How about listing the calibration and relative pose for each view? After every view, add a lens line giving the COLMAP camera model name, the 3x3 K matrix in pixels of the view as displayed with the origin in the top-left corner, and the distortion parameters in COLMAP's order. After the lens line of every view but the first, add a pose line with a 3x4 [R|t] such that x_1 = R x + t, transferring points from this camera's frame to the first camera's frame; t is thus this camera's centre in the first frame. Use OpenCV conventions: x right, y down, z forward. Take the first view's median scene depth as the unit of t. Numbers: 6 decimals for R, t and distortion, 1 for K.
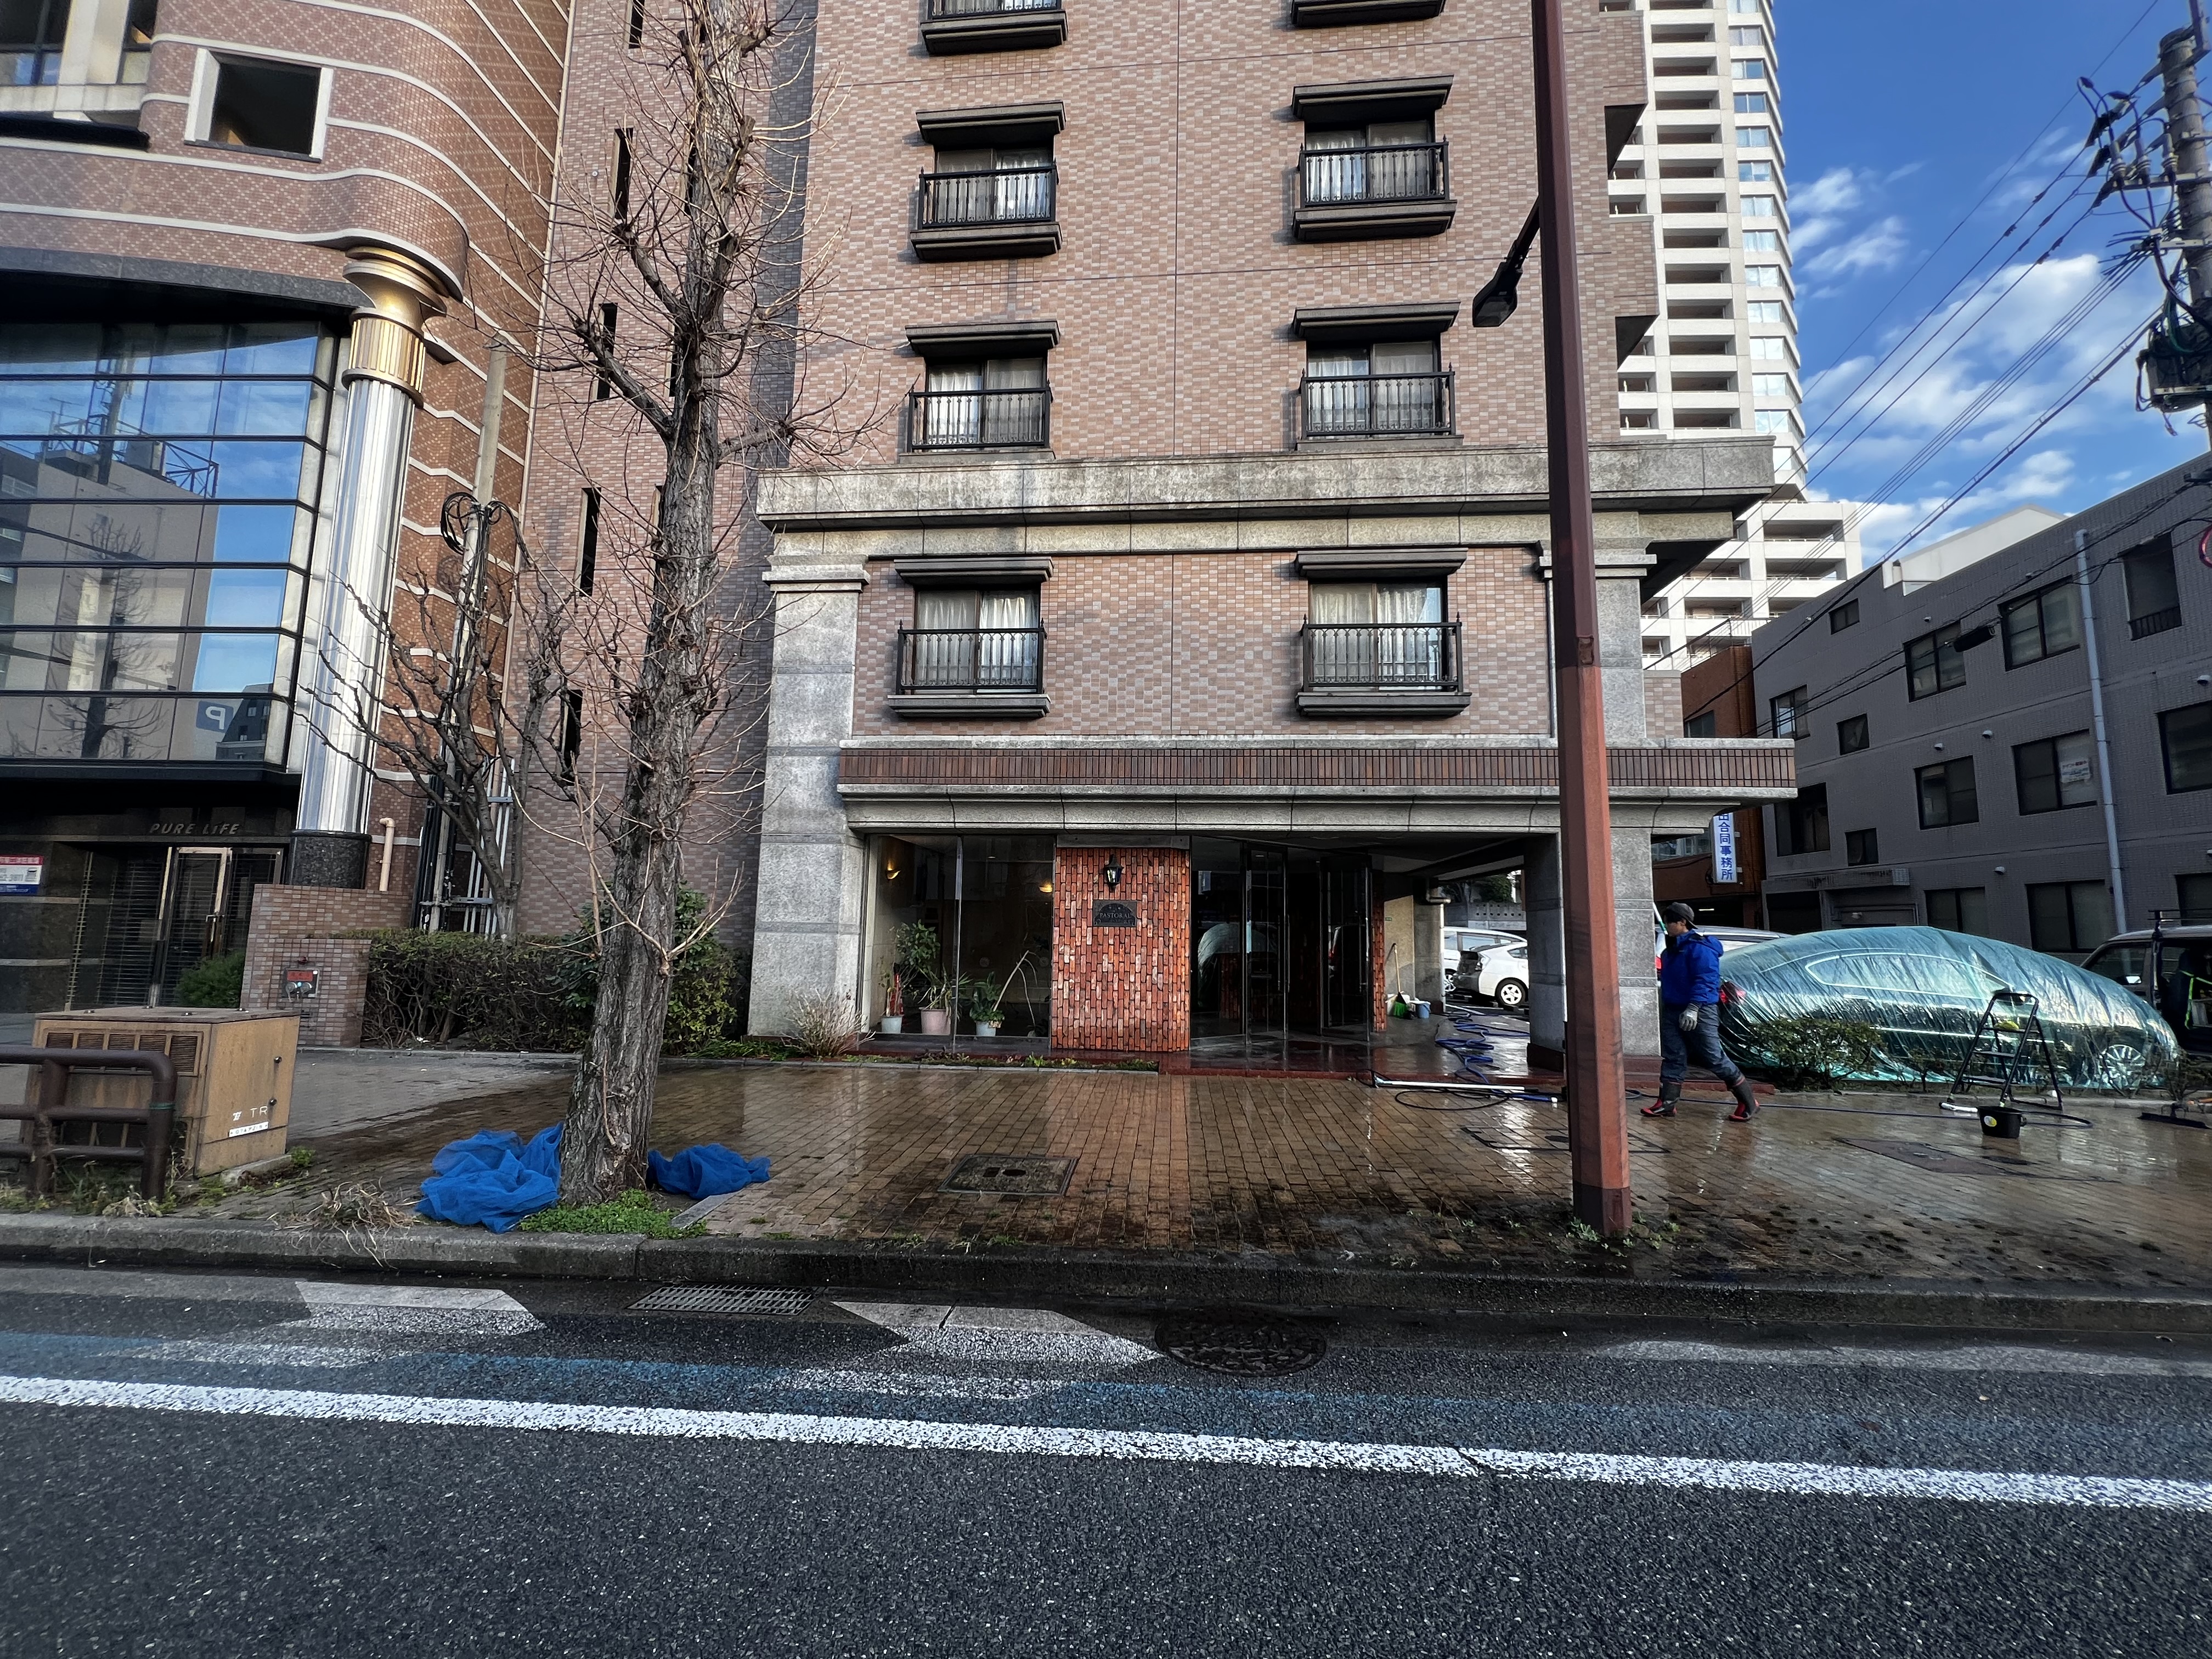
lens RADIAL K [[892.4, 0, 1106.0], [0, 892.4, 829.5], [0, 0, 1]] dist [-0.010589, 0.000379]
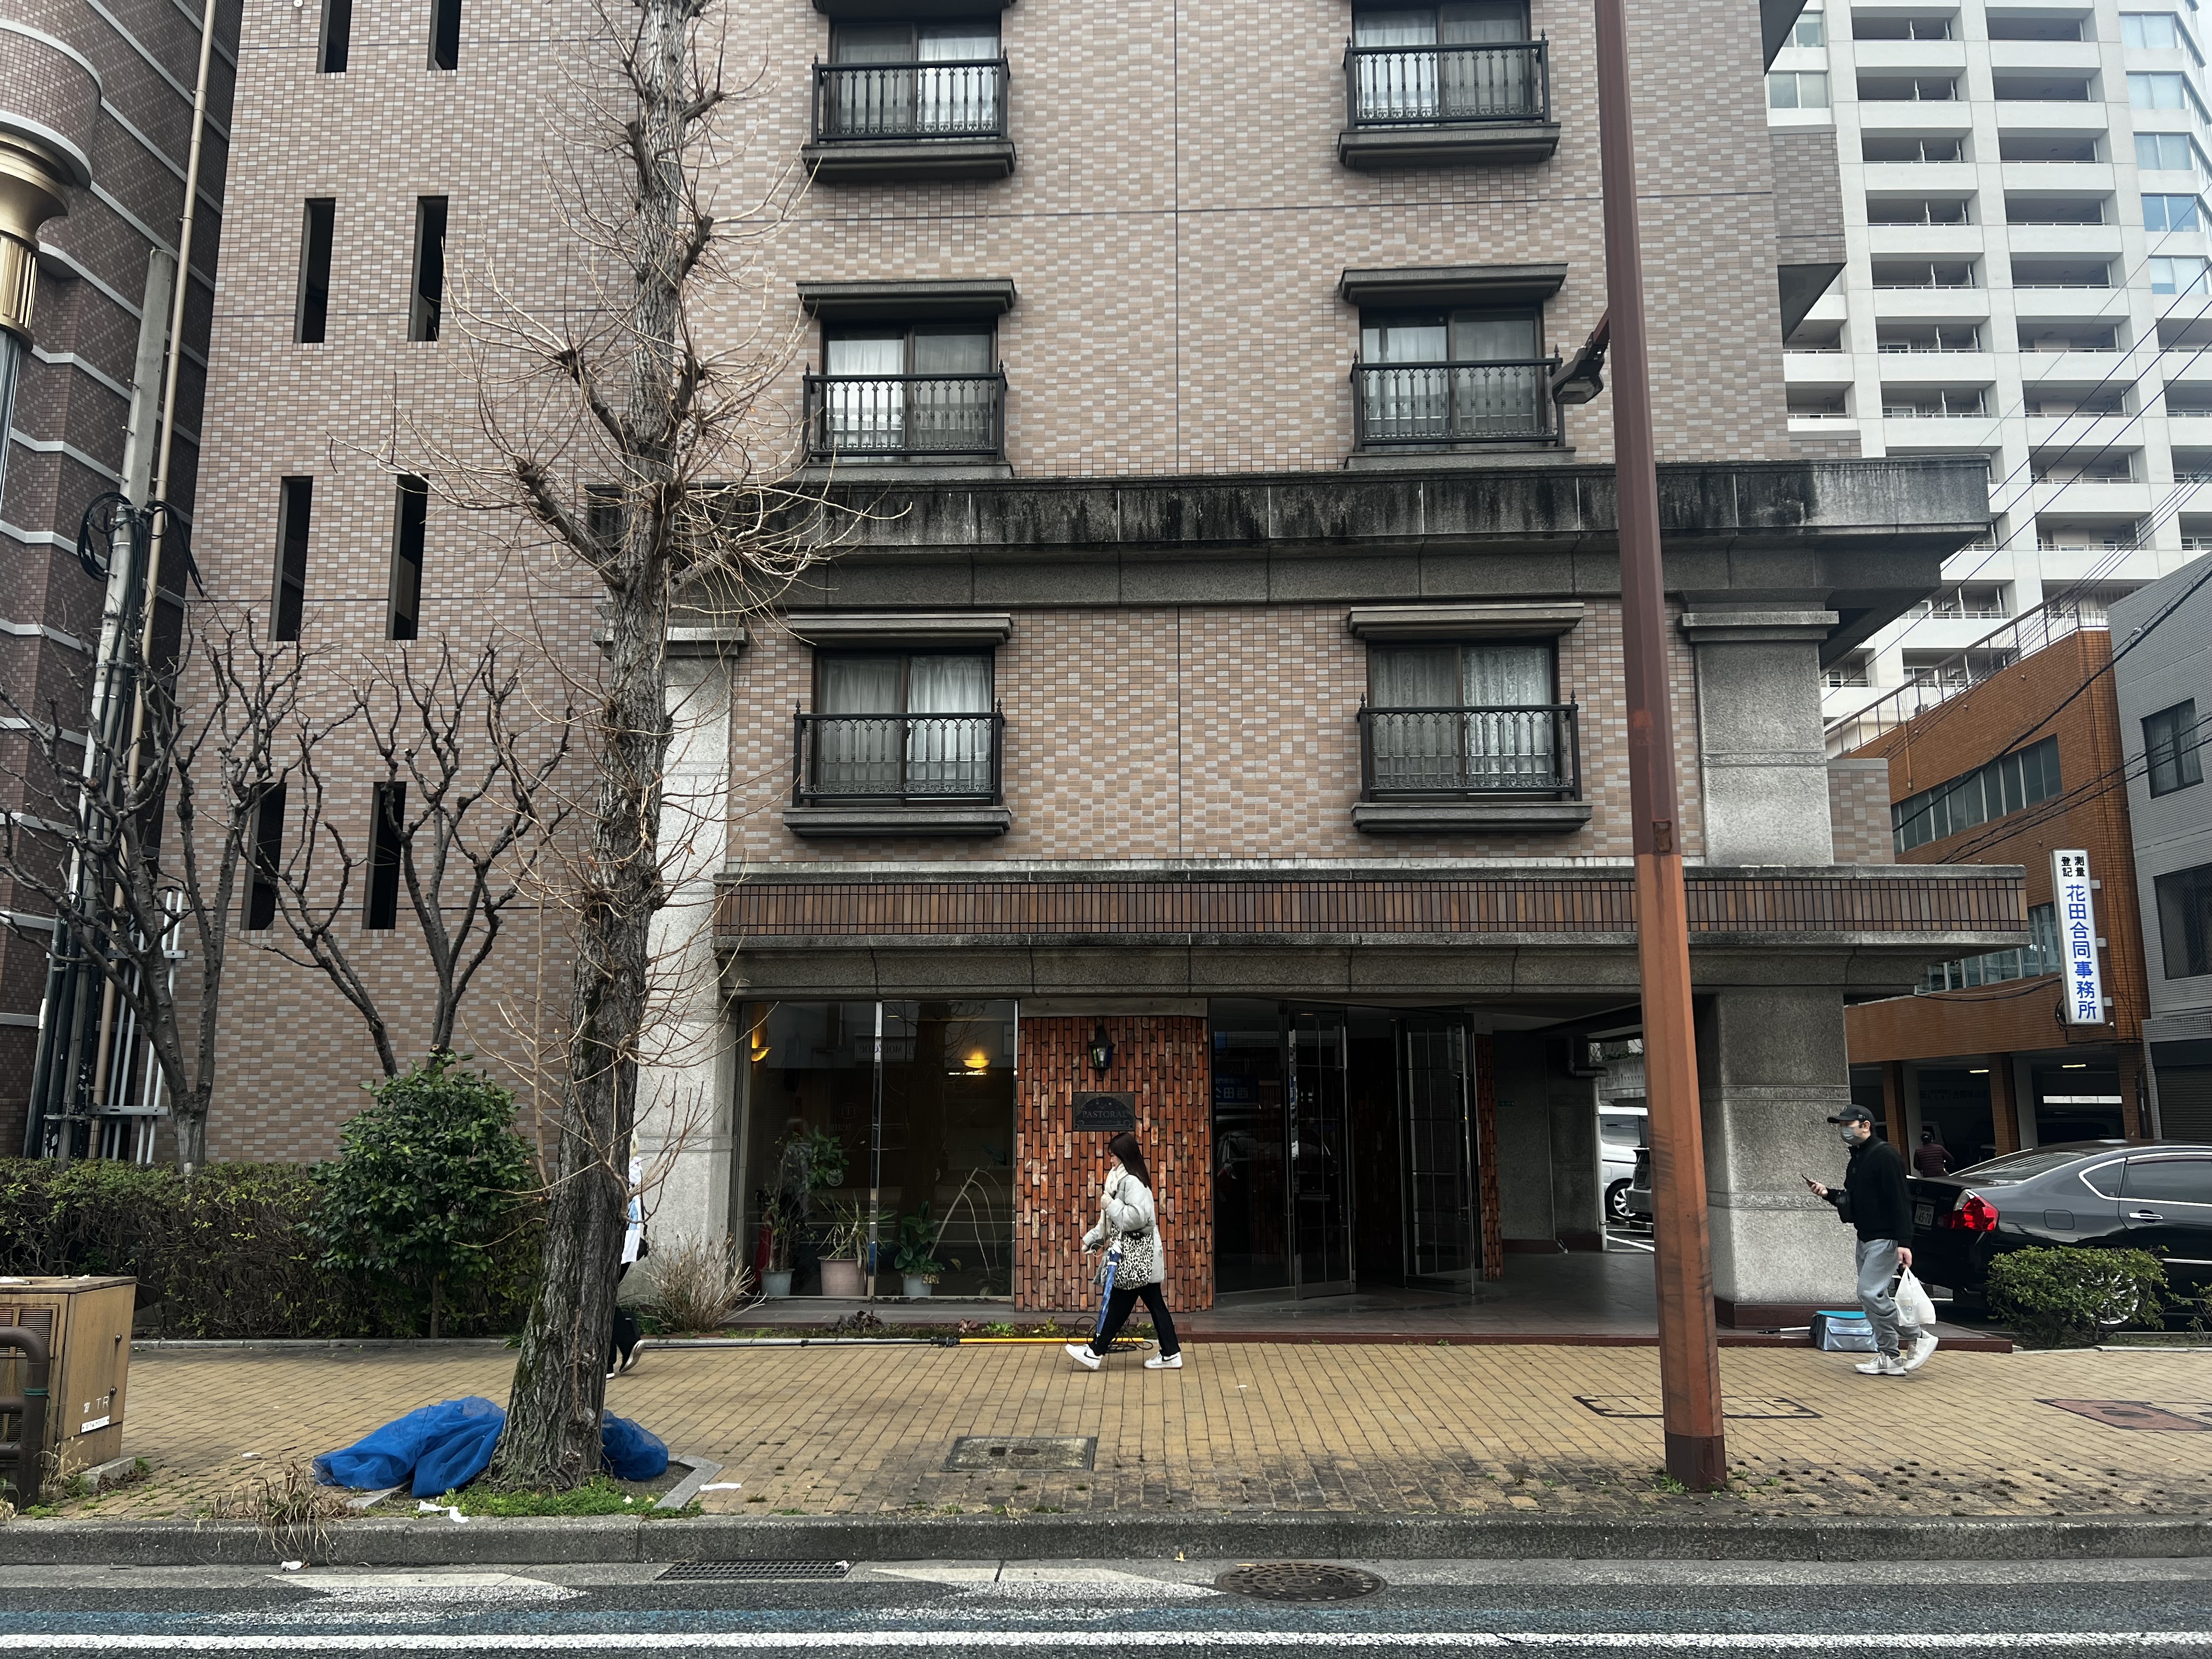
lens RADIAL K [[1630.4, 0, 1094.4], [0, 1630.4, 826.2], [0, 0, 1]] dist [0.059522, -0.071353]
pose [[0.999043, -0.010613, 0.042438, -0.050004], [0.013084, 0.998208, -0.058389, -0.055396], [-0.041743, 0.058889, 0.997391, -0.293105]]
